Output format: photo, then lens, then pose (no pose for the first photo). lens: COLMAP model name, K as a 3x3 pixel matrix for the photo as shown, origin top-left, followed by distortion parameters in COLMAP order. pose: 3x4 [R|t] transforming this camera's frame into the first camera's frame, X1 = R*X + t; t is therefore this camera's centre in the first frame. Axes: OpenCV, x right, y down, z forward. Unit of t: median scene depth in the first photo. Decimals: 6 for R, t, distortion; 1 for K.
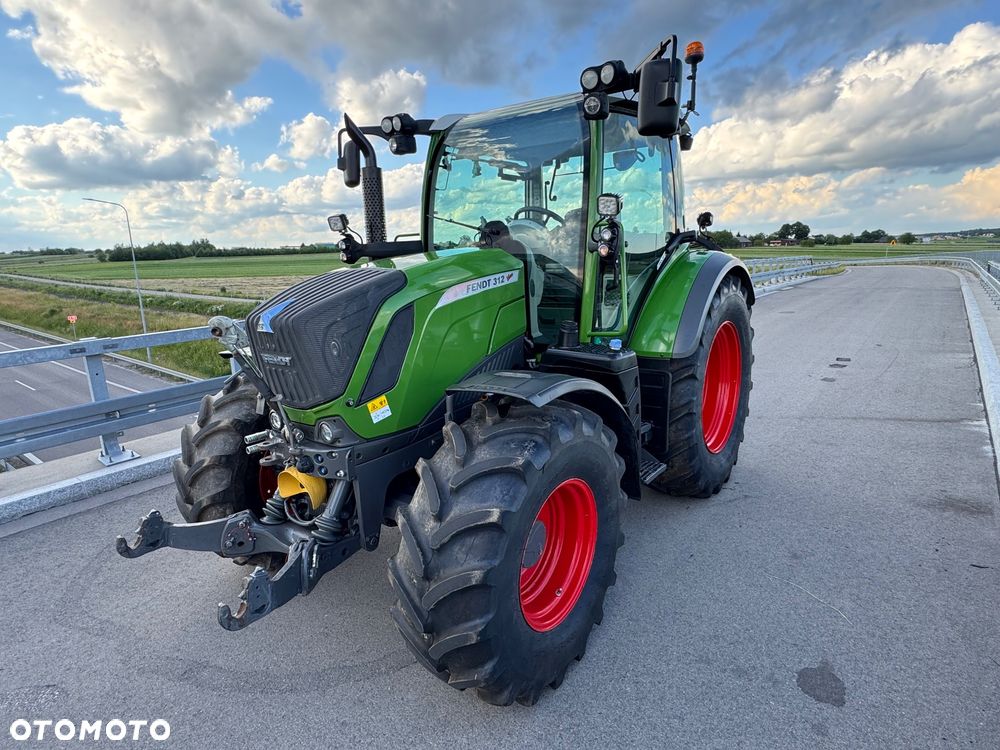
lens RADIAL K [[560.6, 0, 498.4], [0, 560.6, 376.8], [0, 0, 1]] dist [-0.006682, 0.006116]
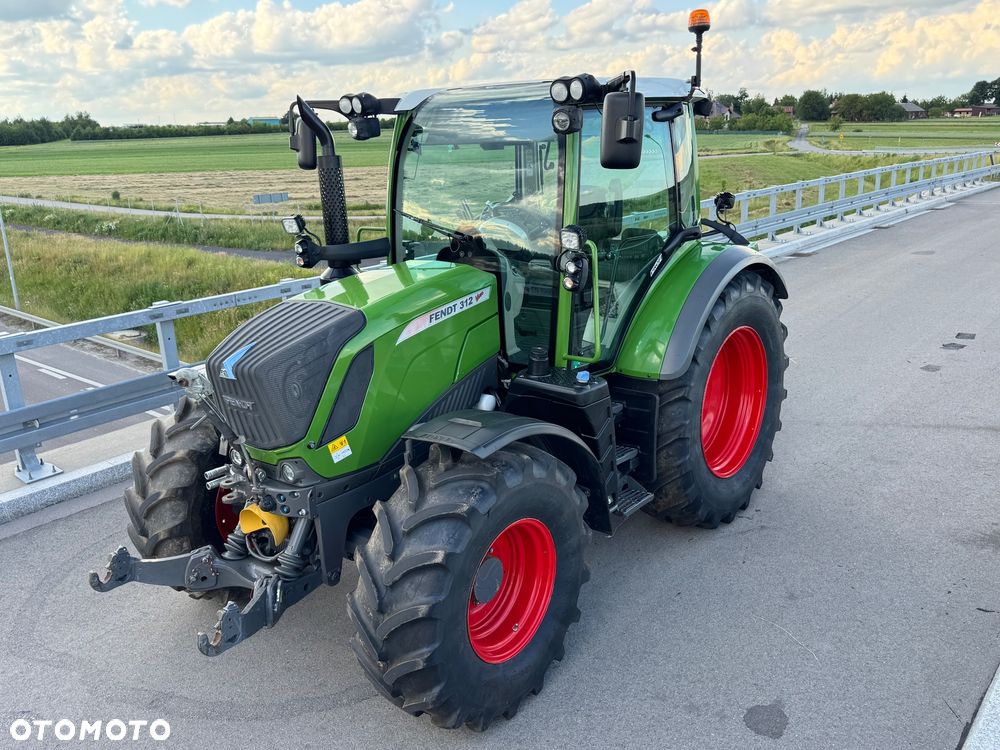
lens RADIAL K [[833.2, 0, 498.9], [0, 833.2, 380.4], [0, 0, 1]] dist [0.108927, -0.162087]
pose [[0.999403, 0.003191, -0.034400, 0.112166], [-0.000784, 0.997562, 0.069778, -0.149793], [0.034539, -0.069709, 0.996969, -0.433692]]
